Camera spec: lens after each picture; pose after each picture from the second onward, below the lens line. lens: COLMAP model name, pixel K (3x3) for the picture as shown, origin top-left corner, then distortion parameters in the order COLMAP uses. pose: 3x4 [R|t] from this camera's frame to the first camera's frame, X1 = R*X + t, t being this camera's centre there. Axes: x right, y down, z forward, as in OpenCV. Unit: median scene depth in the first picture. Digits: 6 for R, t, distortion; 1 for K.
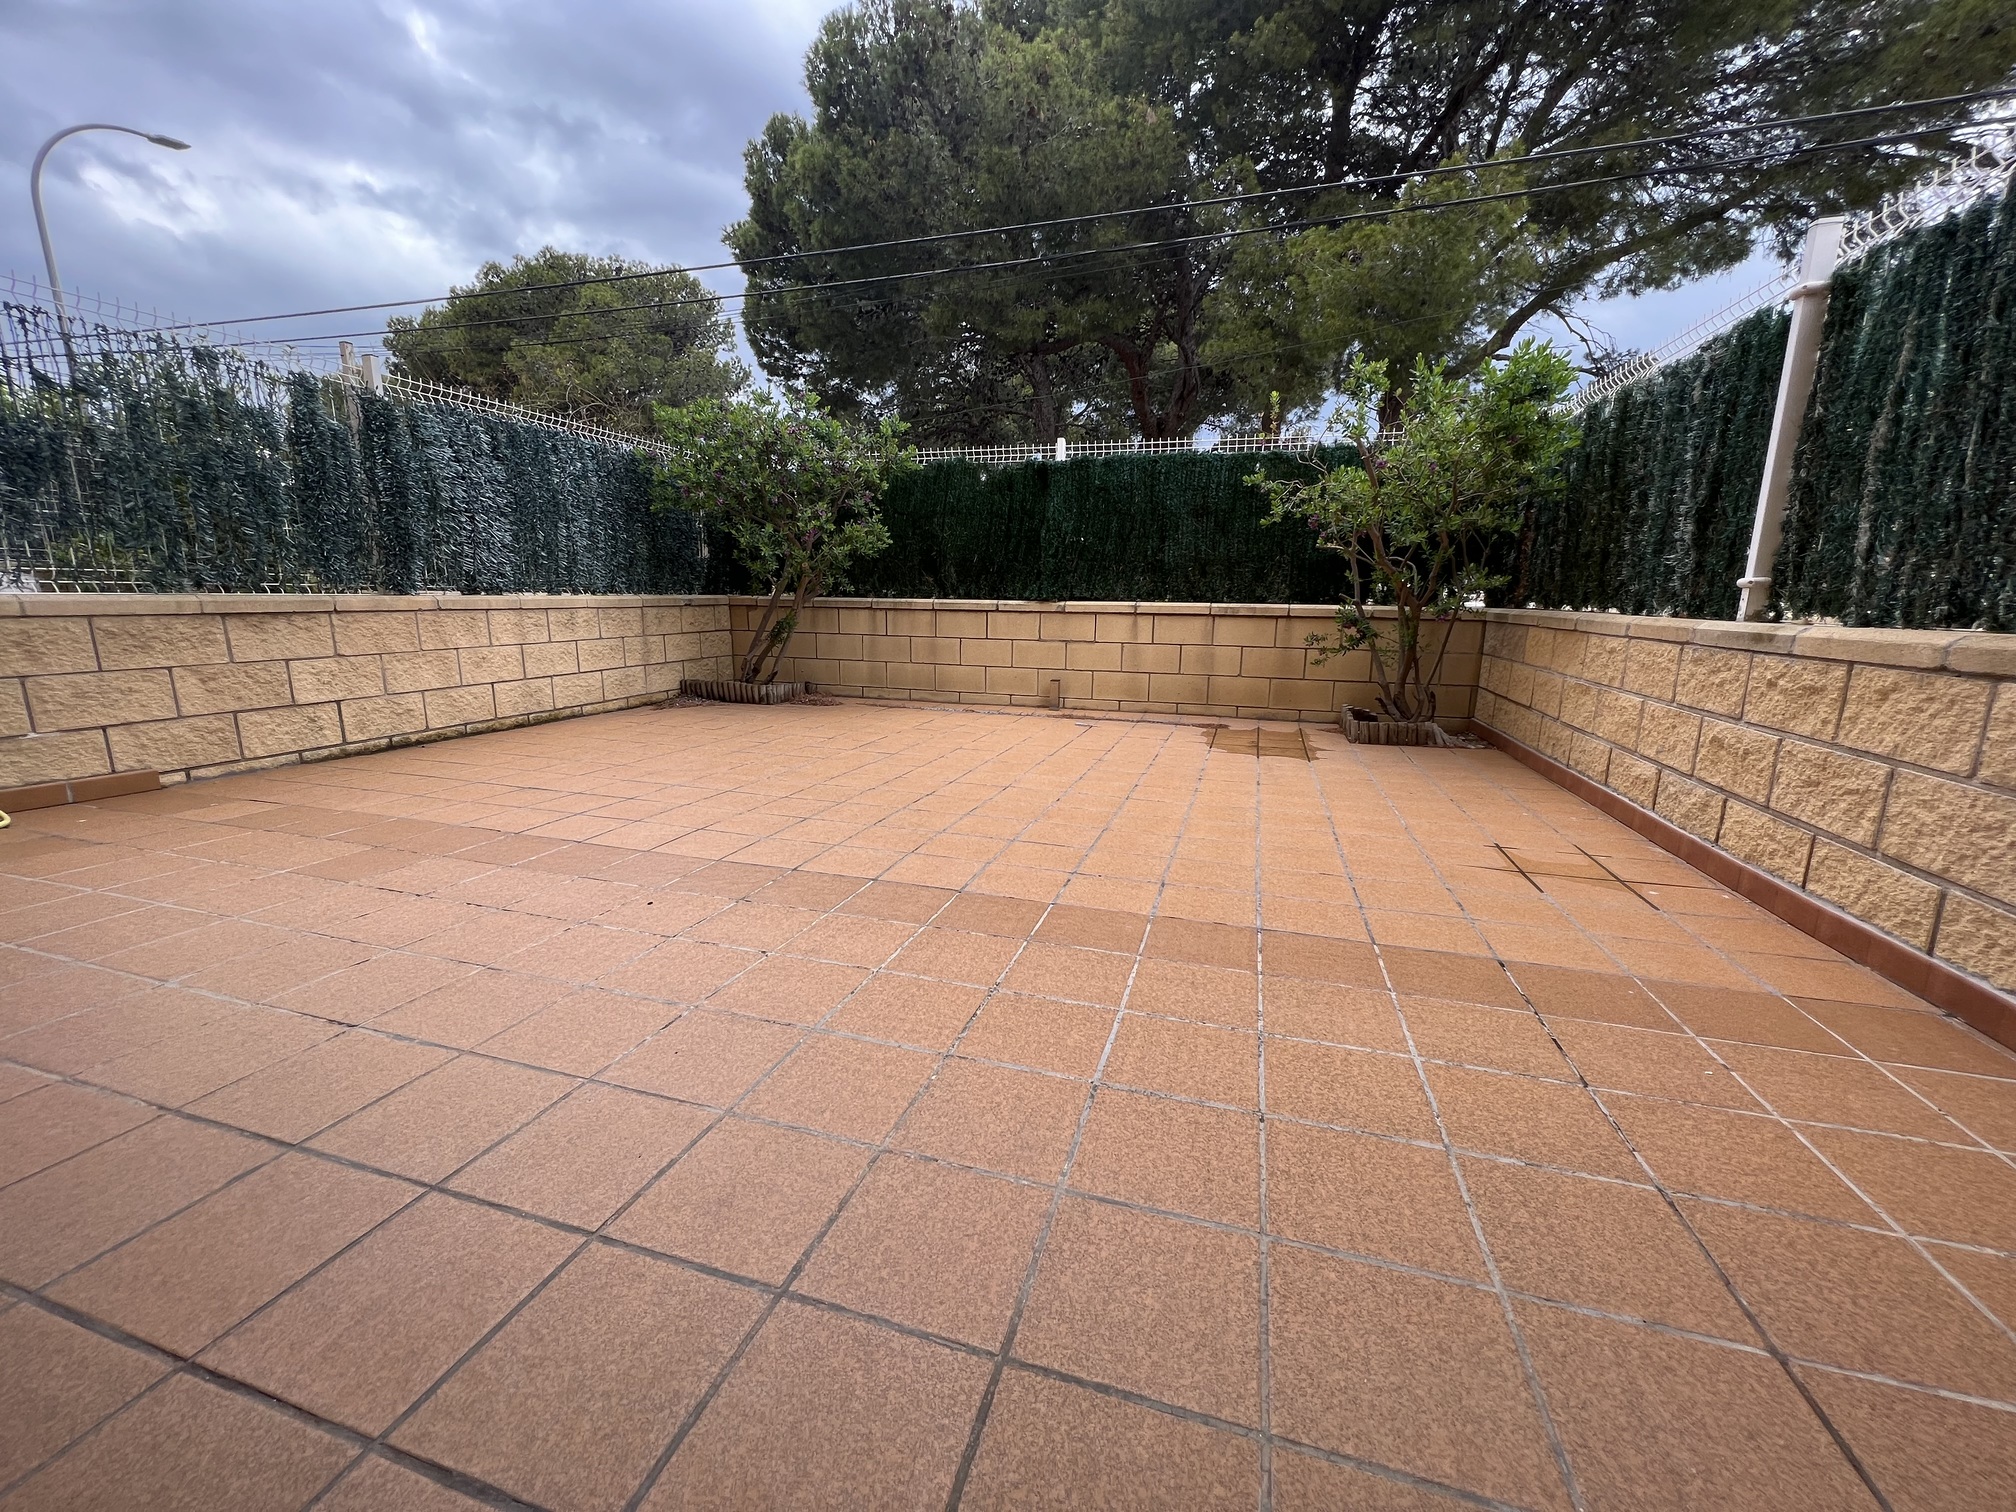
lens RADIAL K [[800.6, 0, 1003.3], [0, 800.6, 752.0], [0, 0, 1]] dist [-0.000582, -0.000238]
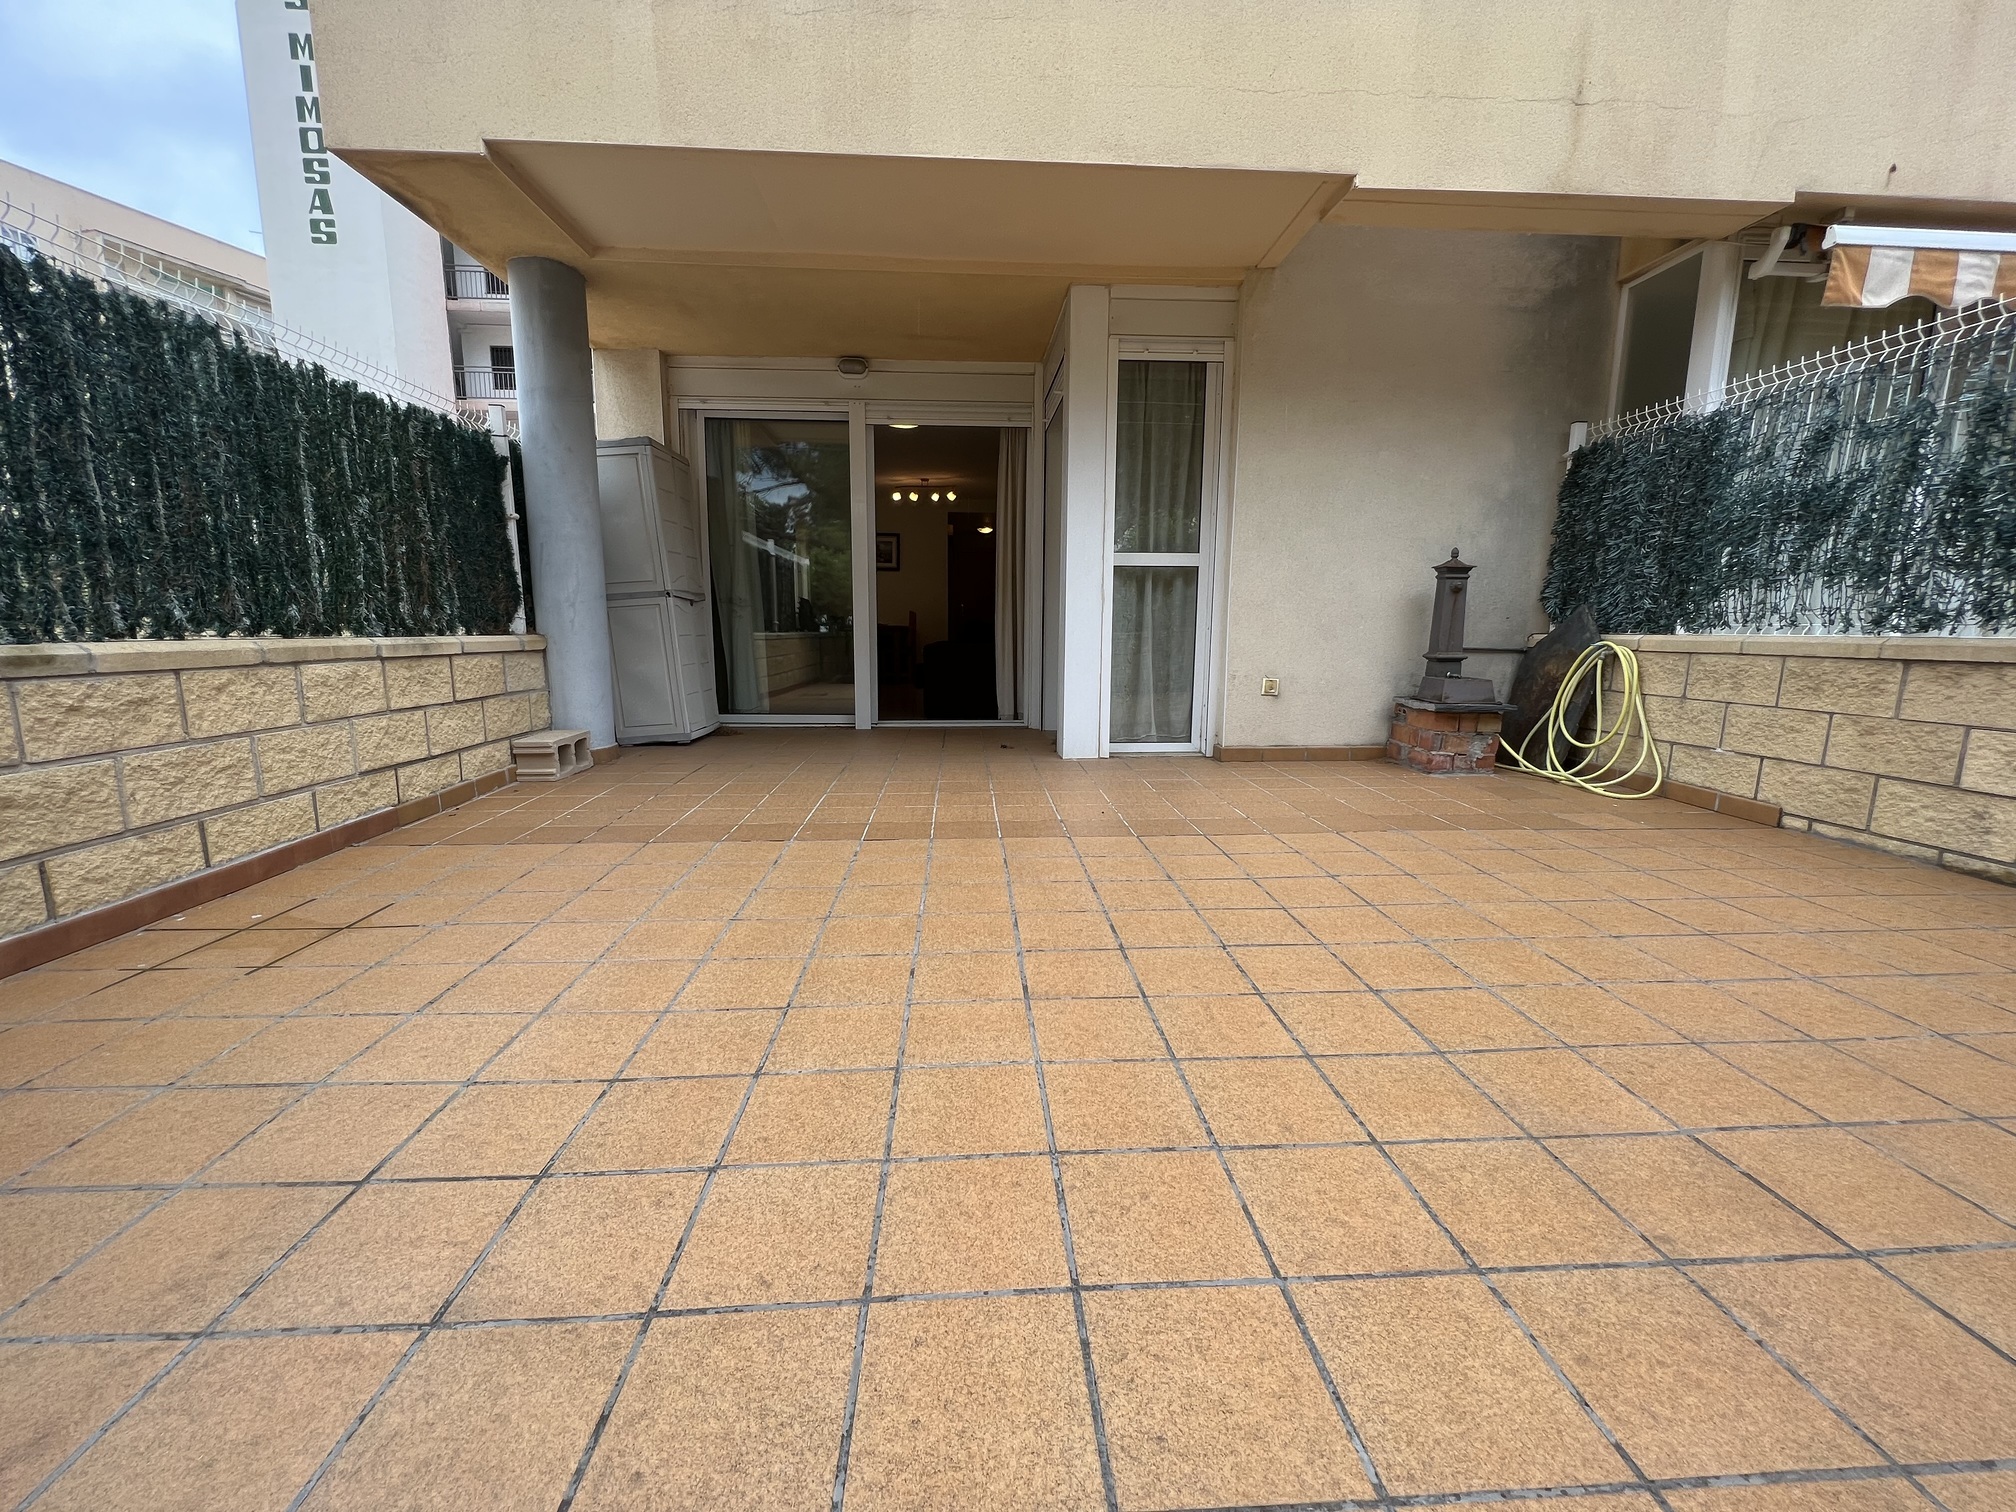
lens RADIAL K [[800.6, 0, 1003.3], [0, 800.6, 752.0], [0, 0, 1]] dist [-0.000582, -0.000238]
pose [[-0.938740, 0.038965, -0.342416, 0.205465], [-0.079853, 0.941954, 0.326107, -0.293227], [0.335247, 0.333473, -0.881139, 1.521977]]
